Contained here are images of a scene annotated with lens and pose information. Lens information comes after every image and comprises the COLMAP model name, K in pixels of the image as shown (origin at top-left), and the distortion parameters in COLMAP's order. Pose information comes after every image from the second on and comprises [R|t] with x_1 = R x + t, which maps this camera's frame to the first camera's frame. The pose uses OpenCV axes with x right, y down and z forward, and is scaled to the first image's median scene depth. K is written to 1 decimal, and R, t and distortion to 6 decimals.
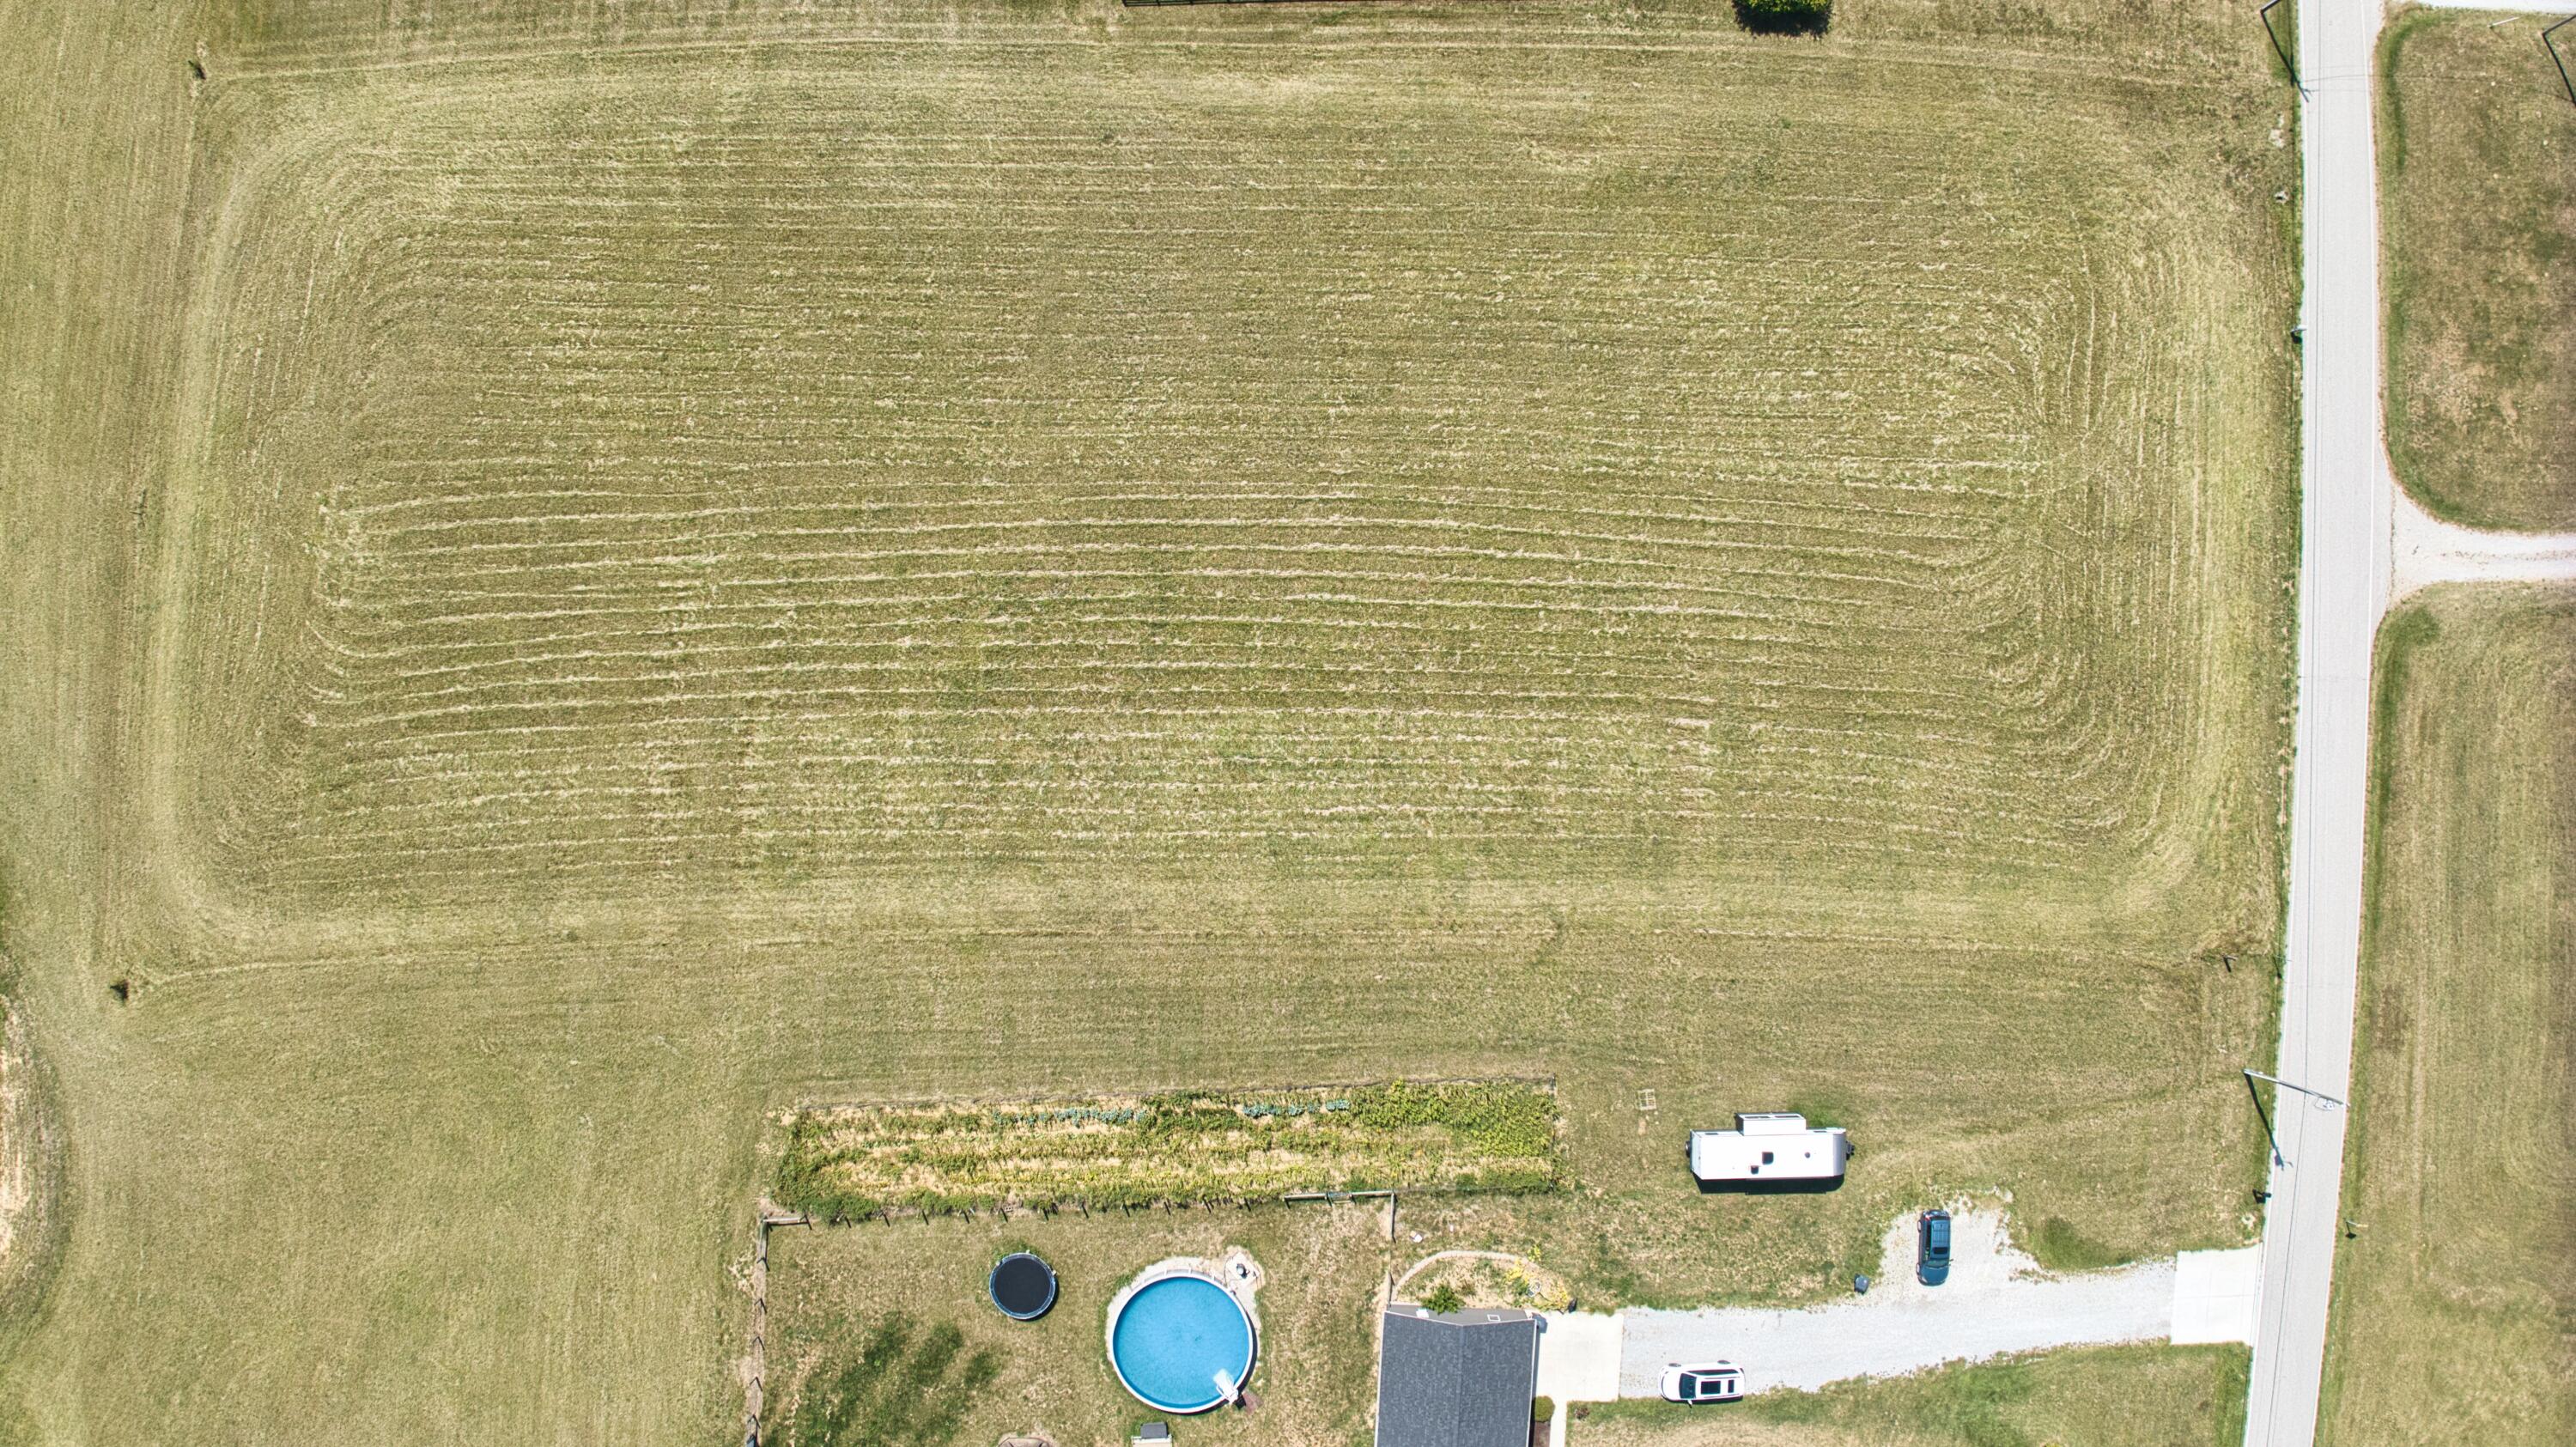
lens RADIAL K [[1828.8, 0, 1310.6], [0, 1828.8, 718.7], [0, 0, 1]] dist [-0.107817, -0.014282]
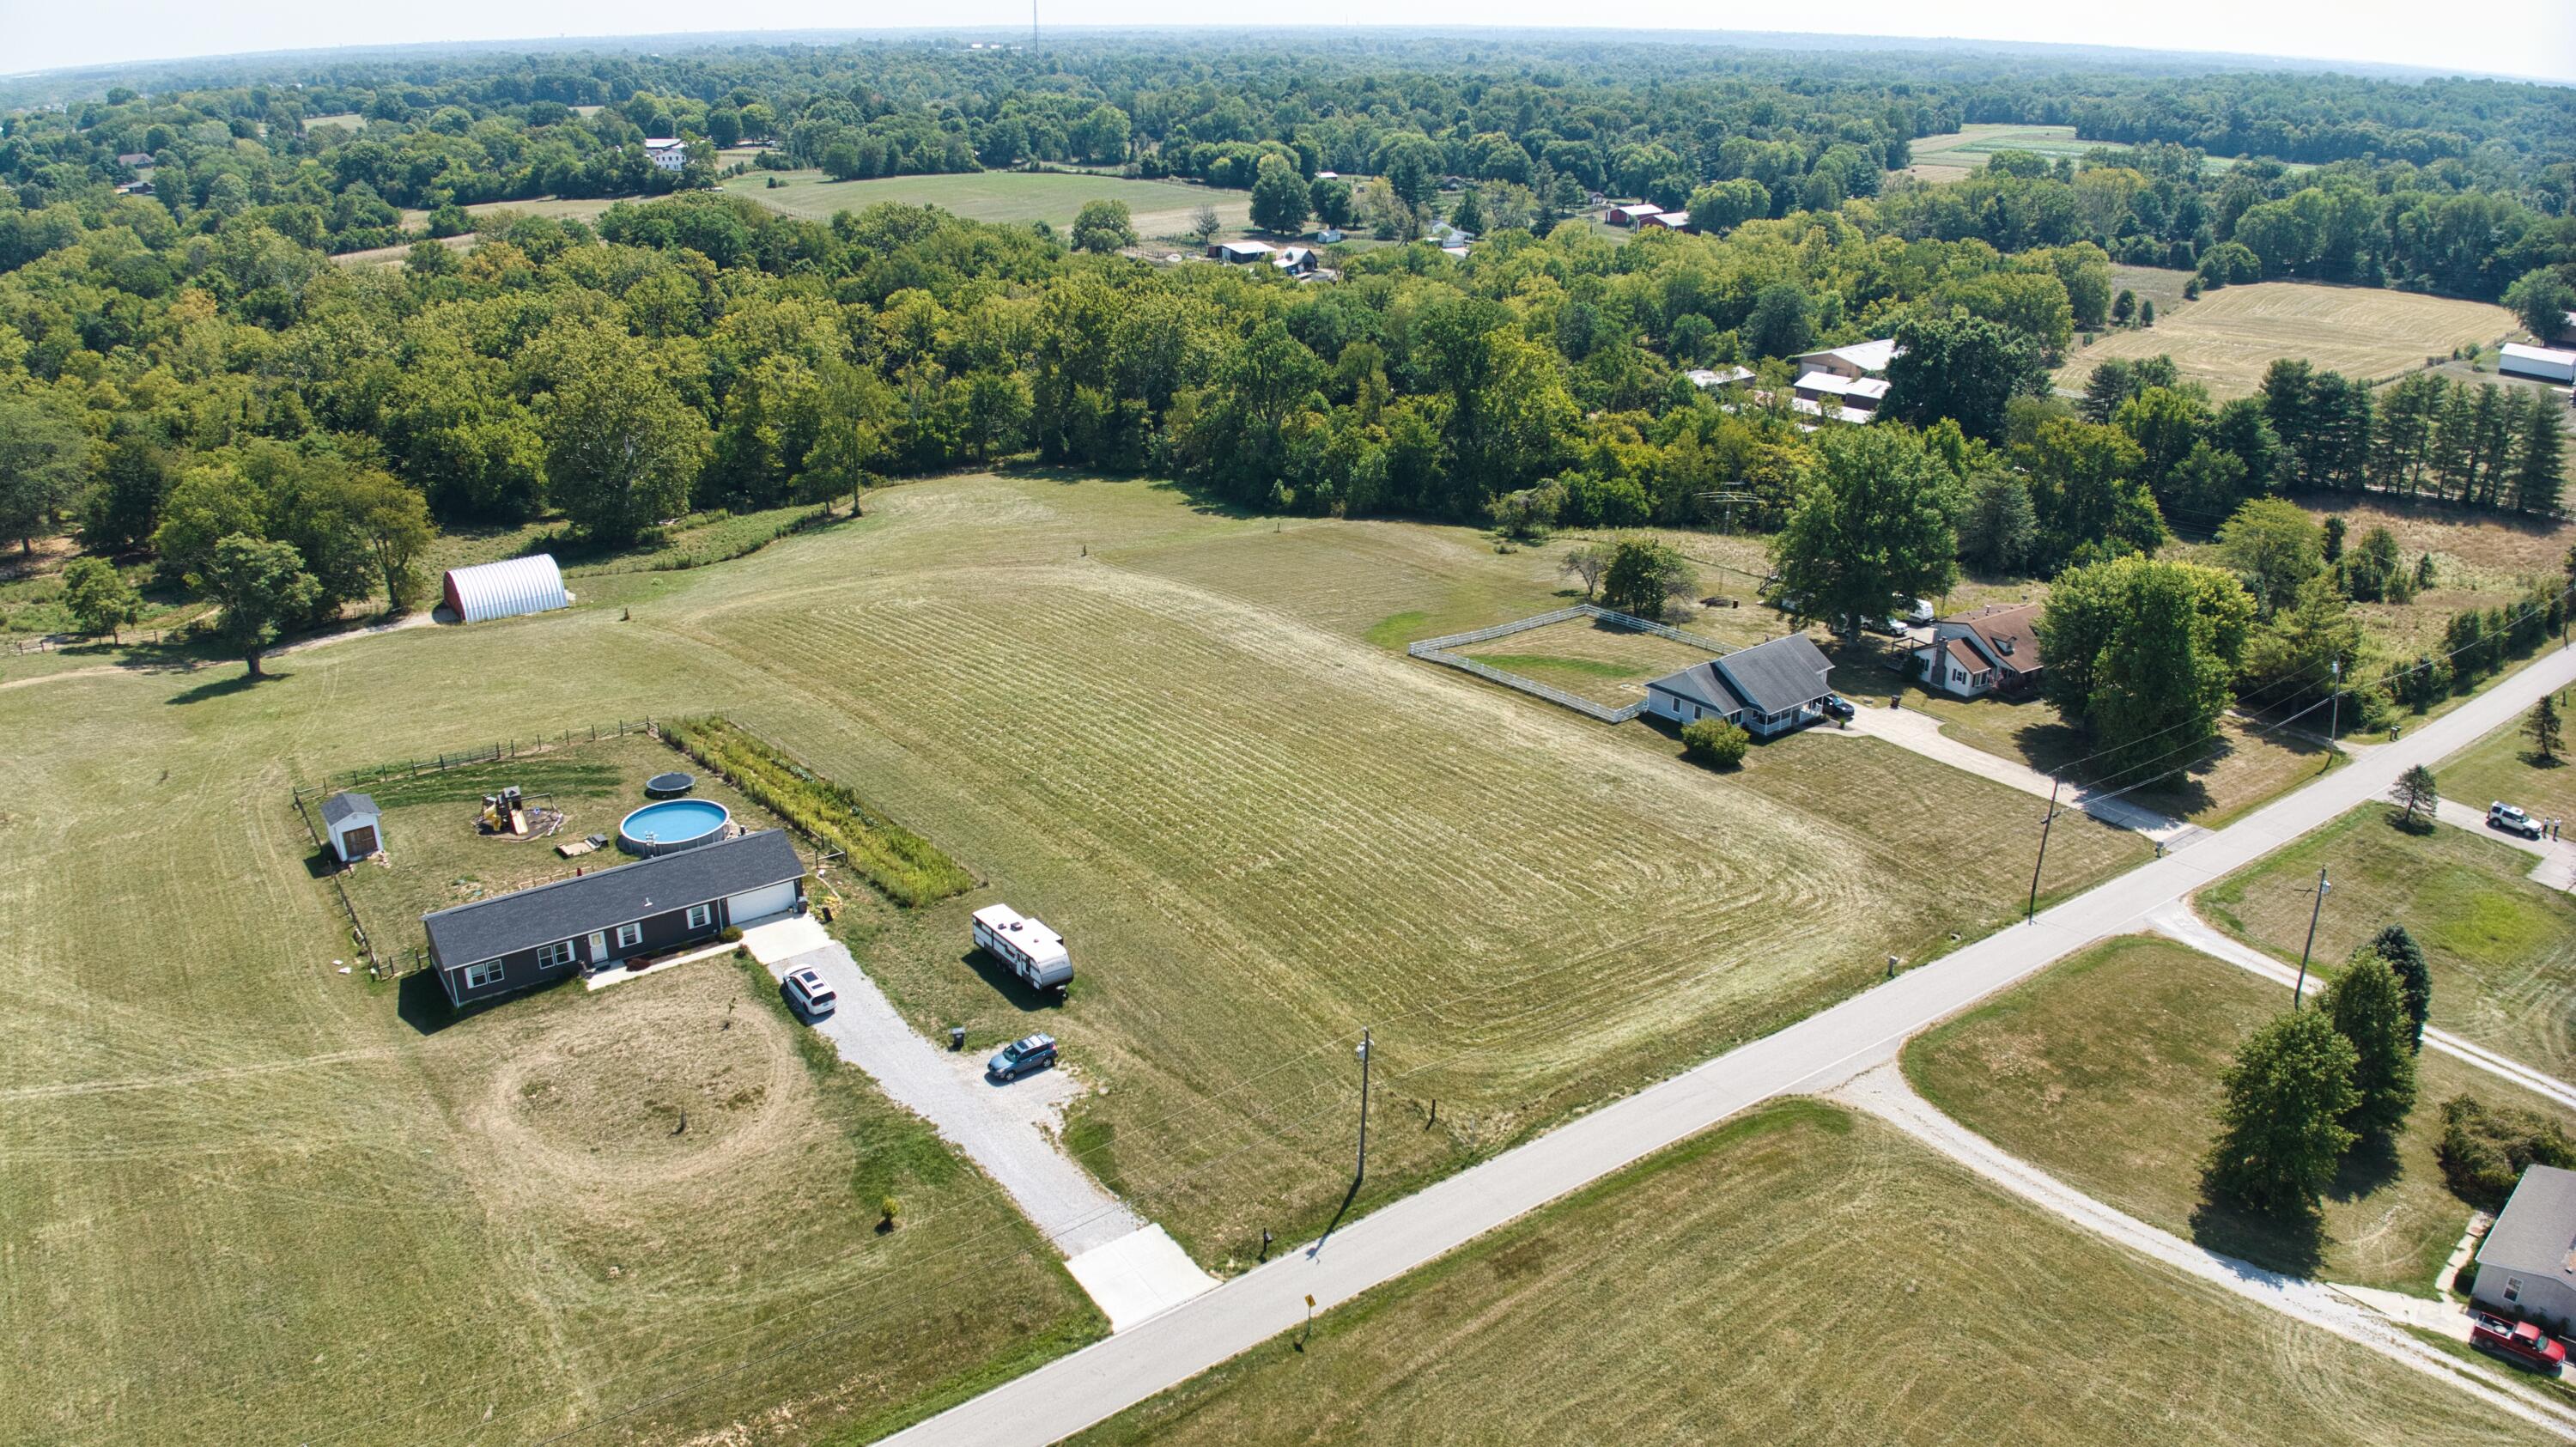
lens RADIAL K [[1828.8, 0, 1297.8], [0, 1828.8, 717.4], [0, 0, 1]] dist [-0.107817, -0.014282]
pose [[0.624192, 0.275281, -0.731166, 1.132460], [-0.781249, 0.226959, -0.581498, 0.718934], [0.005869, 0.934189, 0.356729, 0.434609]]
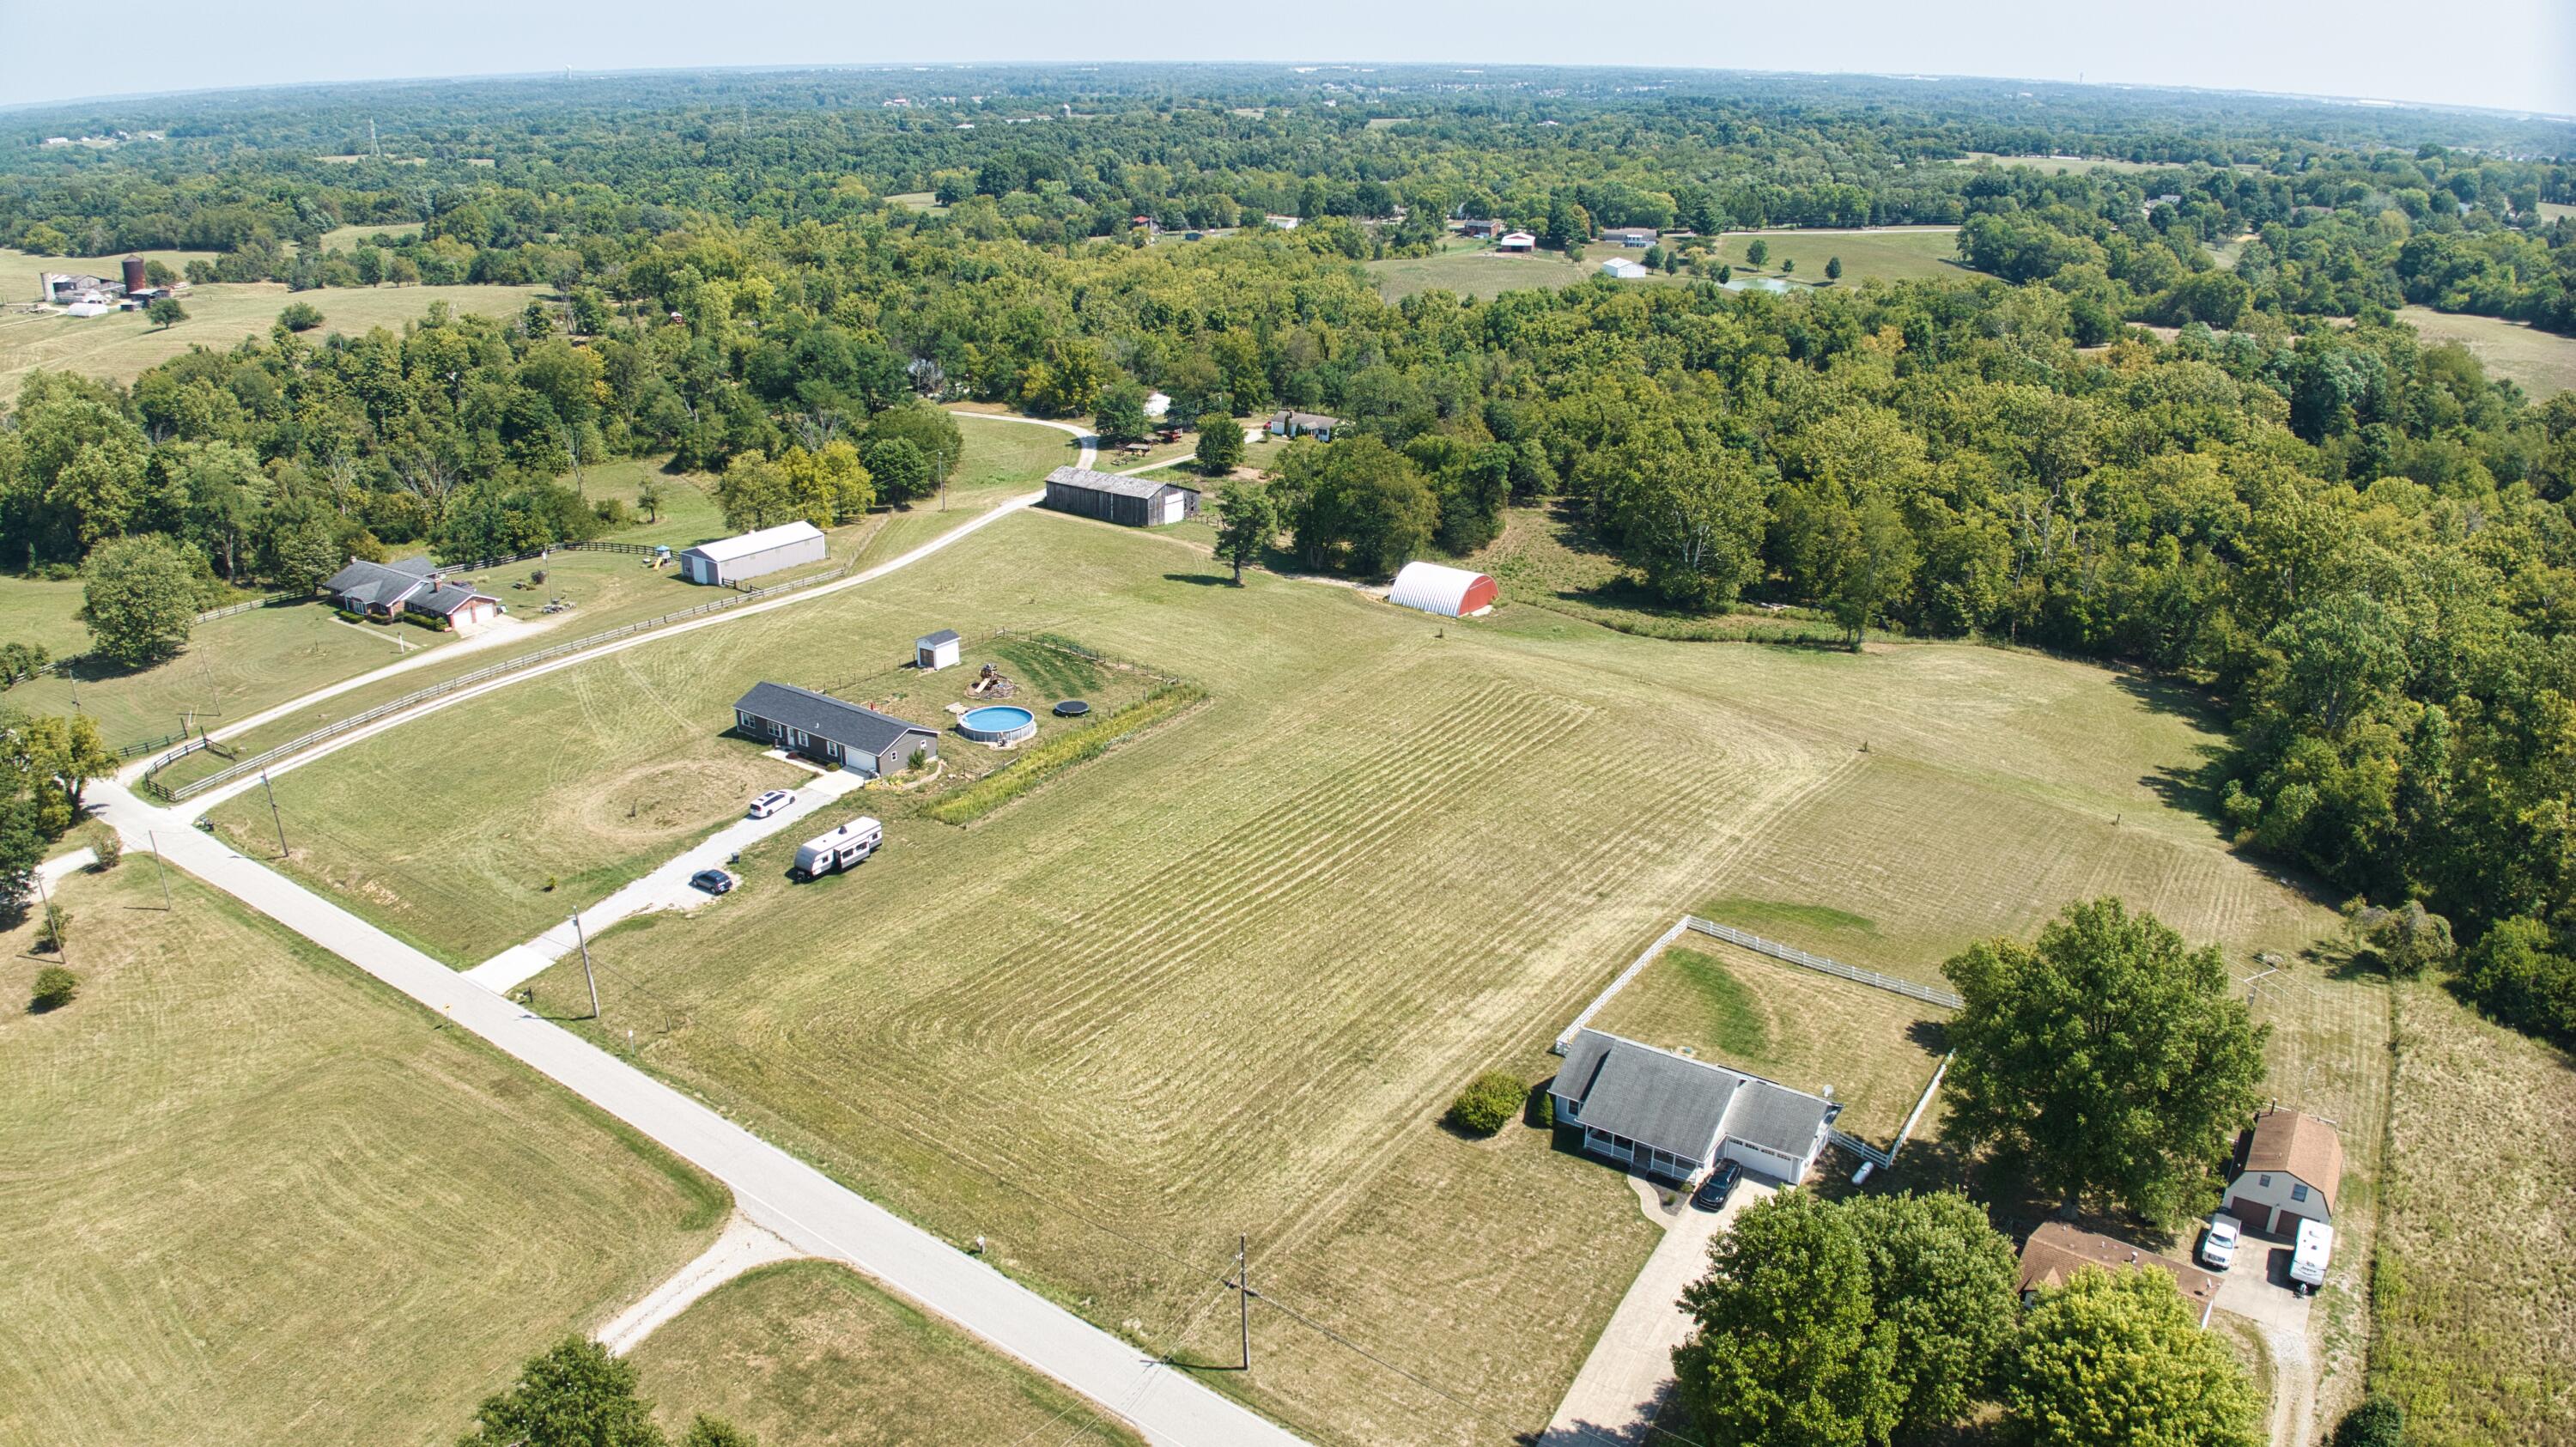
lens RADIAL K [[1828.8, 0, 1285.4], [0, 1828.8, 703.1], [0, 0, 1]] dist [-0.107817, -0.014282]
pose [[-0.554186, 0.271207, -0.786972, 1.237925], [-0.832362, -0.188662, 0.521133, -0.888289], [-0.007137, 0.943850, 0.330296, 0.324976]]
